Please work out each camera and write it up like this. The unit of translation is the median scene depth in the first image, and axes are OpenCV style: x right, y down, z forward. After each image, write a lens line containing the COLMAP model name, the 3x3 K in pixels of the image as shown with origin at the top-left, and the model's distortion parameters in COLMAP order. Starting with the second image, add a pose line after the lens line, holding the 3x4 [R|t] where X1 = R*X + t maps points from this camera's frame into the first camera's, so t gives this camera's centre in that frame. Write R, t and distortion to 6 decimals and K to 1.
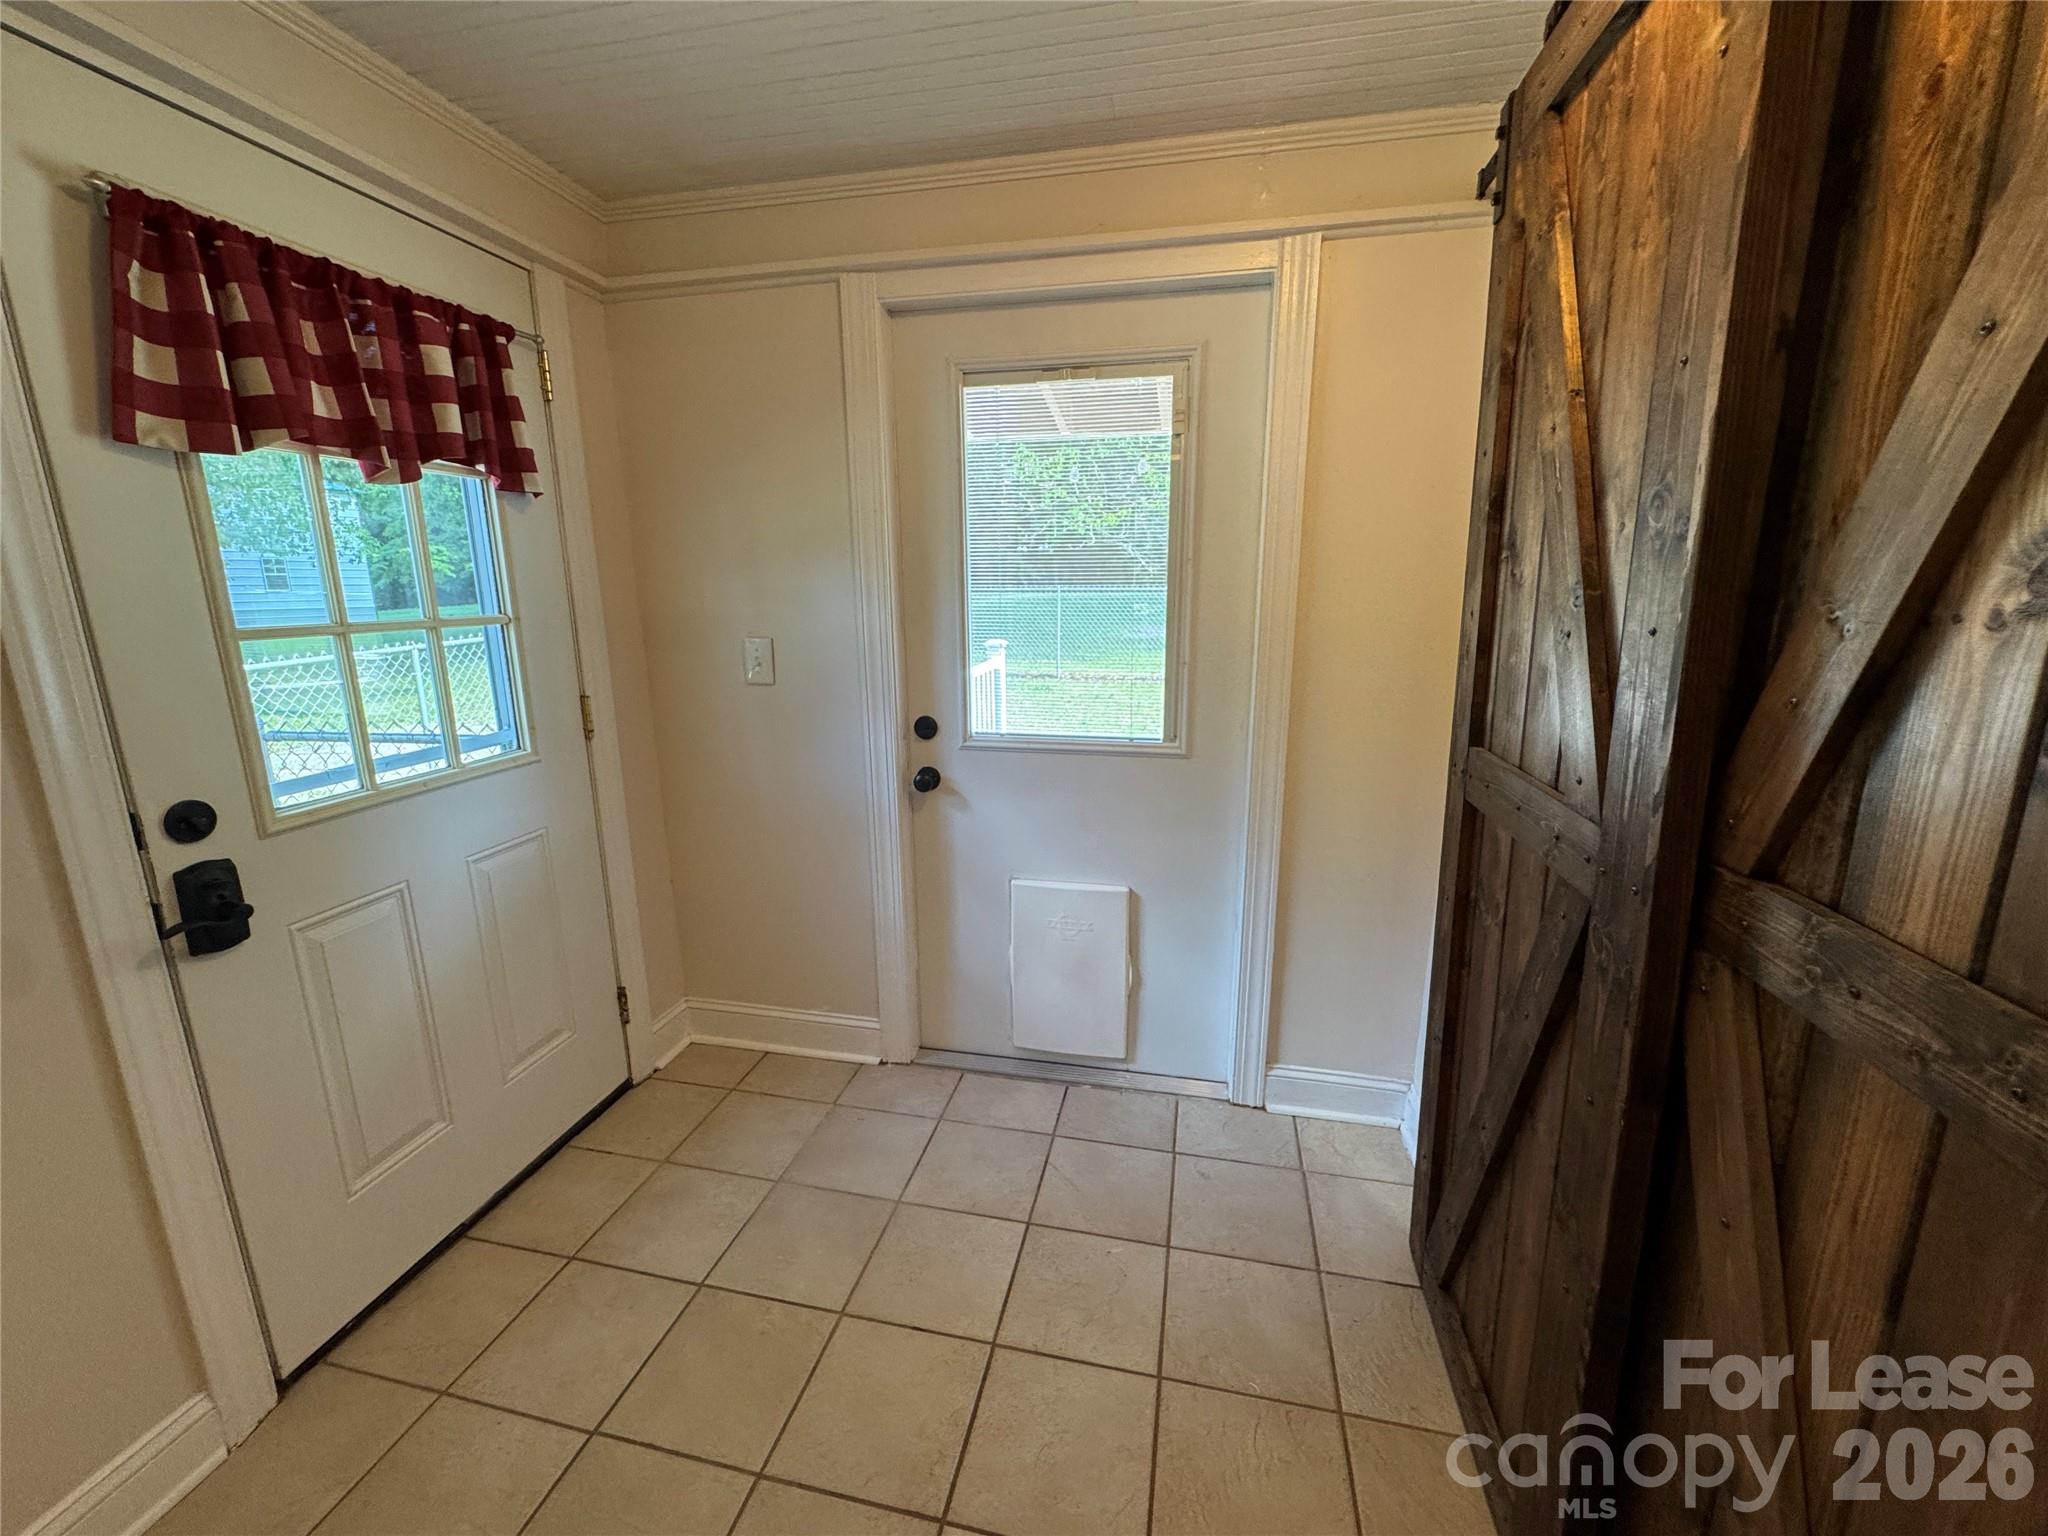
lens RADIAL K [[825.1, 0, 1024.0], [0, 825.1, 762.8], [0, 0, 1]] dist [-0.003885, -0.000034]
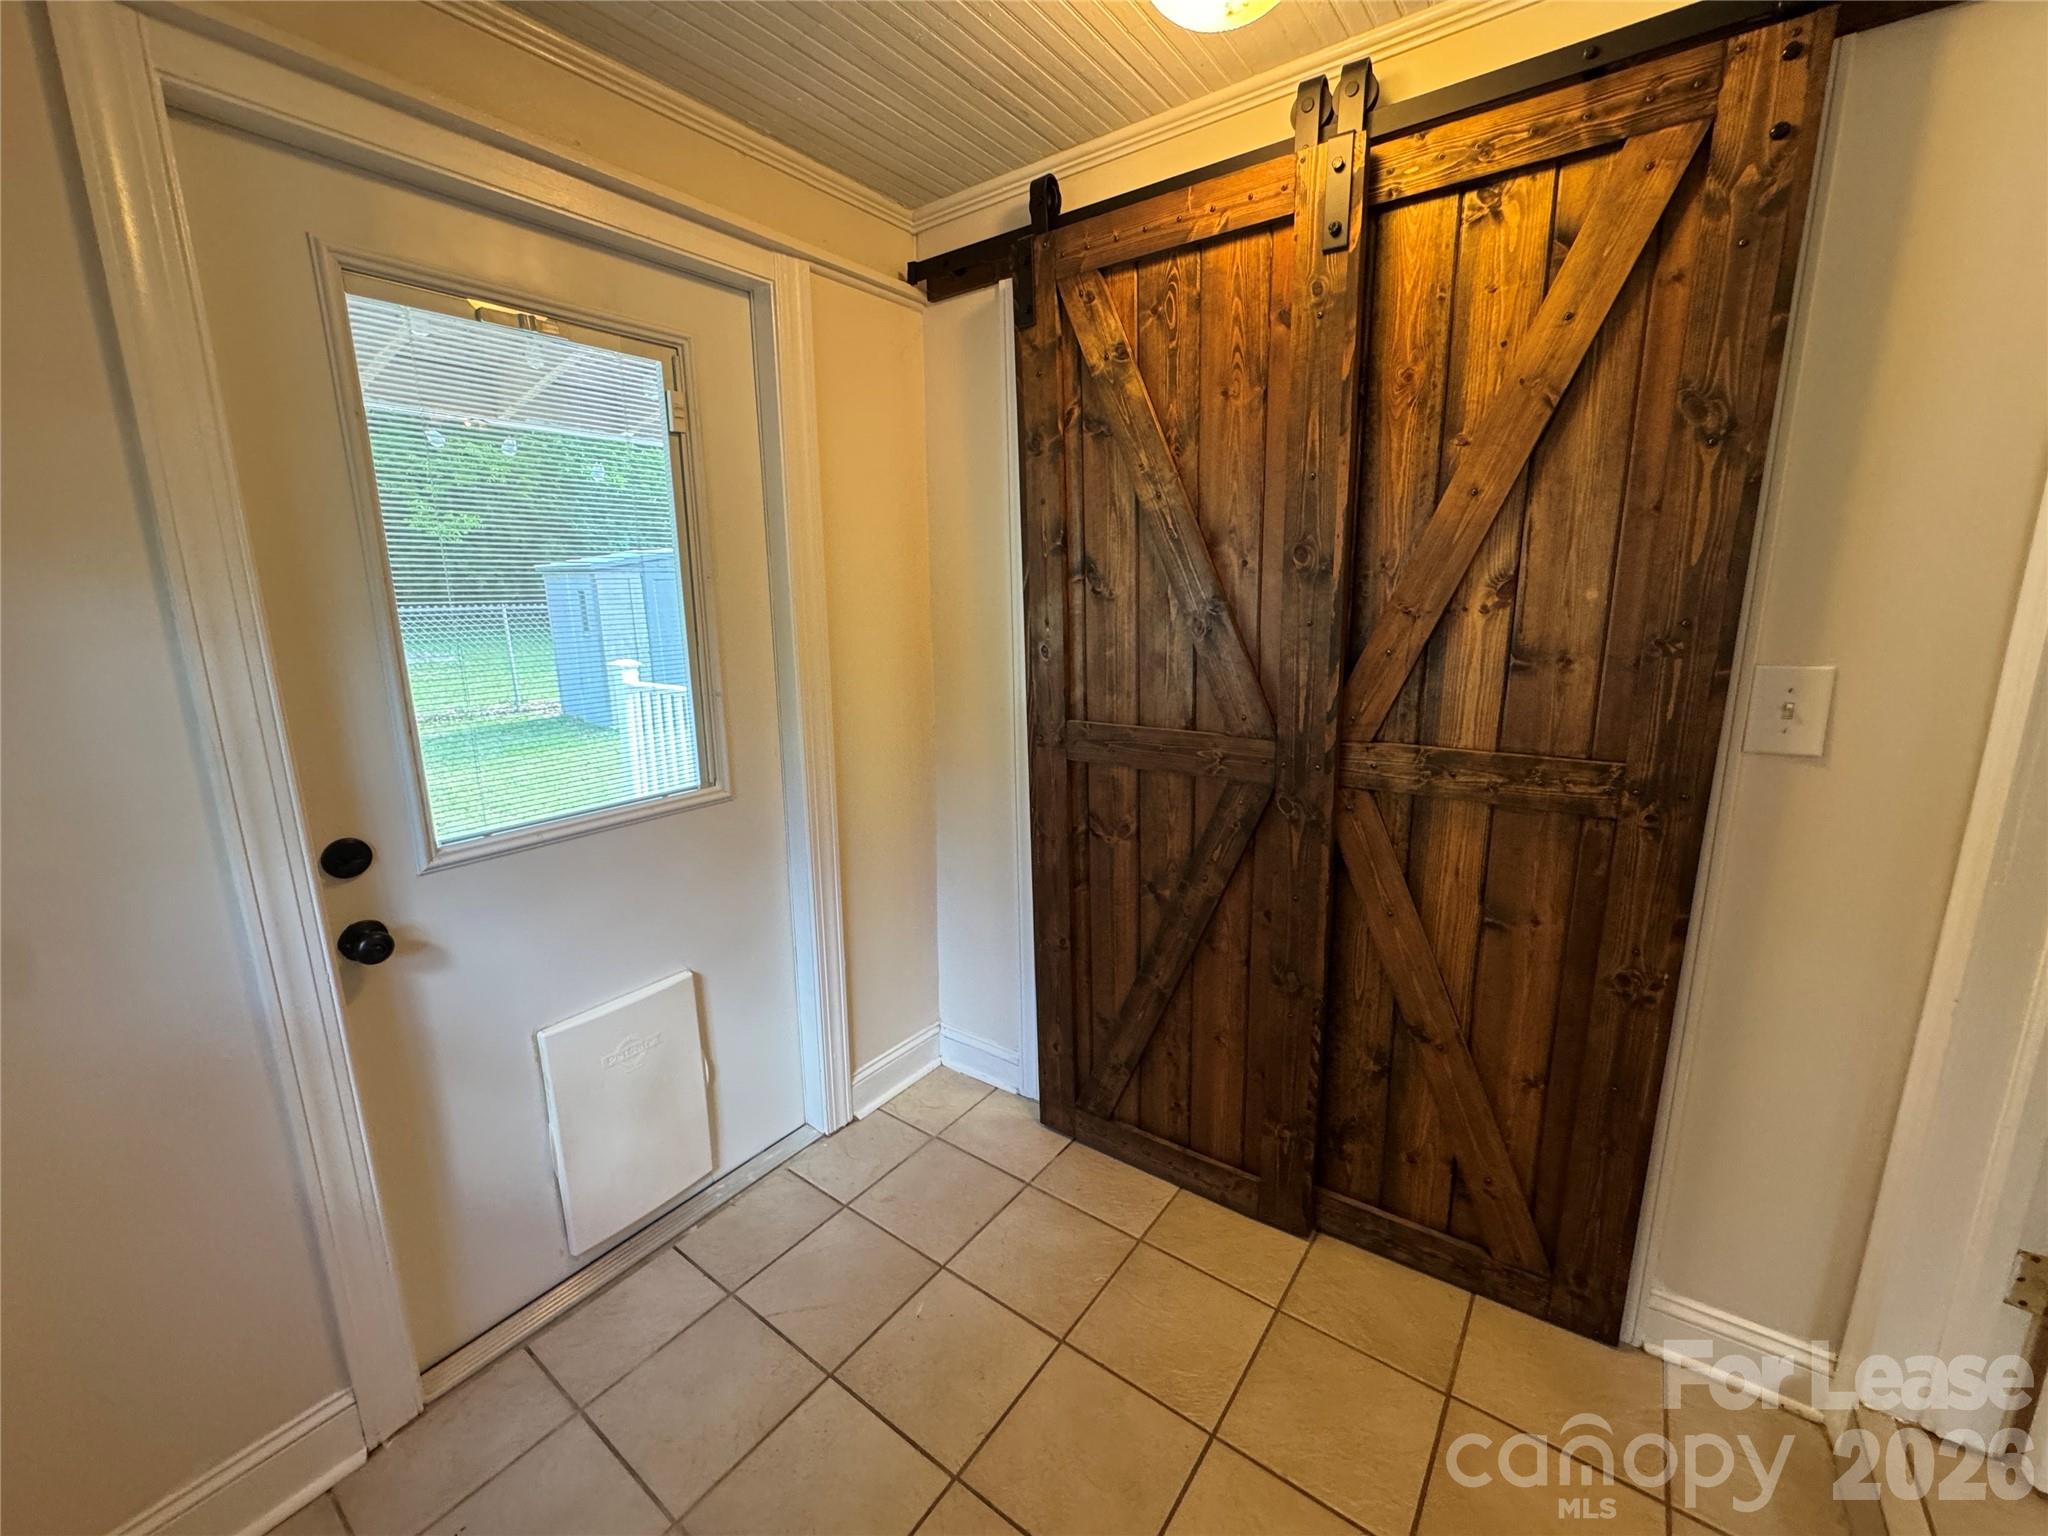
lens RADIAL K [[825.1, 0, 1023.2], [0, 825.1, 763.6], [0, 0, 1]] dist [-0.003885, -0.000034]
pose [[0.407572, -0.190655, 0.893048, -0.557127], [0.208898, 0.971495, 0.112065, -0.093983], [-0.888958, 0.140881, 0.435782, 0.393610]]
